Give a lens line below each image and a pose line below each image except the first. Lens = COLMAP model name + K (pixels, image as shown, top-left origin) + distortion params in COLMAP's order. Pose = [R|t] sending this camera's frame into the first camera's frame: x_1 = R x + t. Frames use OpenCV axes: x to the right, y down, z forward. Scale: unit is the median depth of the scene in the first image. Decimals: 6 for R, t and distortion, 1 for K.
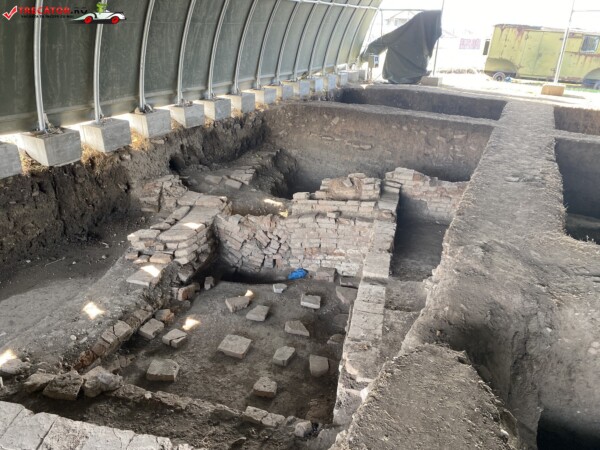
lens RADIAL K [[453.7, 0, 298.7], [0, 453.7, 224.2], [0, 0, 1]] dist [0.070858, -0.074529]
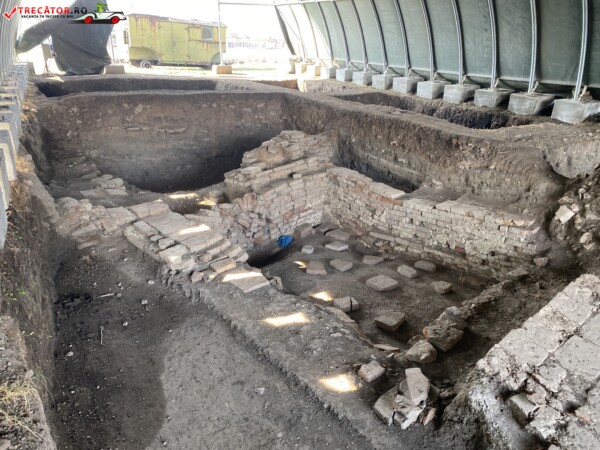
lens RADIAL K [[453.7, 0, 298.7], [0, 453.7, 224.2], [0, 0, 1]] dist [0.070858, -0.074529]
pose [[0.565521, -0.320654, 0.759847, -0.729334], [0.318924, 0.934675, 0.157070, -0.074924], [-0.760574, 0.153507, 0.630842, 0.301021]]
